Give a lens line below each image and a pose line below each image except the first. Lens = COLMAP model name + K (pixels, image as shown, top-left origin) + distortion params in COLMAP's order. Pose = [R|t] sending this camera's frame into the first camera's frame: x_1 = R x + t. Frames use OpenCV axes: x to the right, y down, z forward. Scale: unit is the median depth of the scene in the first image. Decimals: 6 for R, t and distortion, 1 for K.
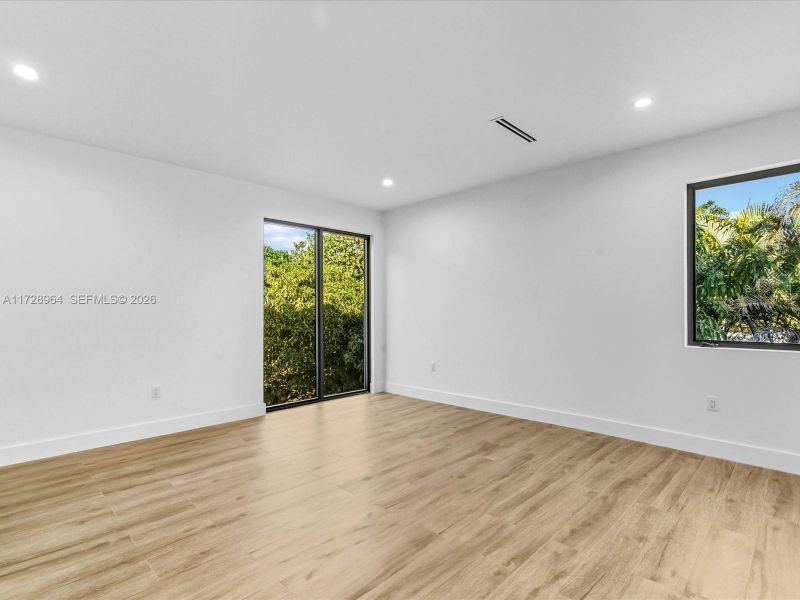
lens RADIAL K [[405.8, 0, 395.3], [0, 405.8, 310.4], [0, 0, 1]] dist [-0.000099, 0.001289]
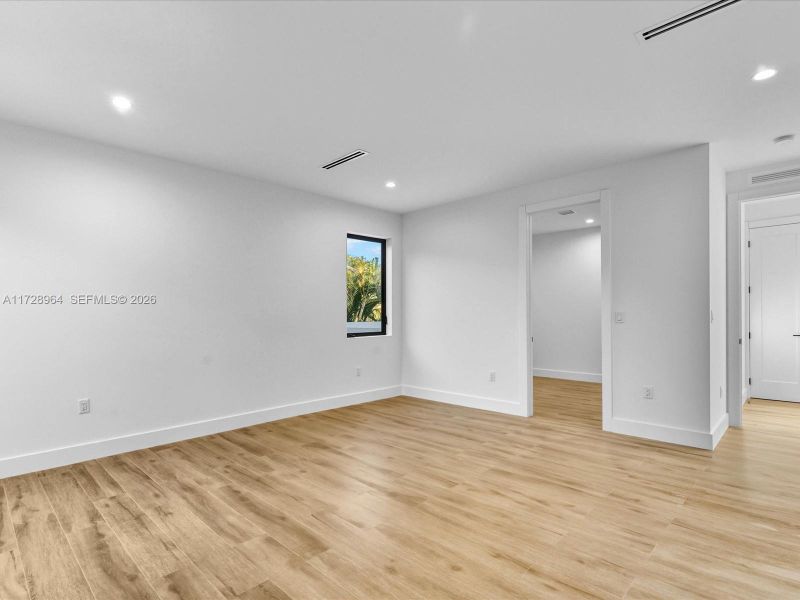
lens RADIAL K [[405.8, 0, 395.3], [0, 405.8, 310.4], [0, 0, 1]] dist [-0.000099, 0.001289]
pose [[0.018715, 0.010003, 0.999775, -0.778964], [0.007892, 0.999917, -0.010152, 0.004814], [-0.999794, 0.008081, 0.018634, 0.762343]]
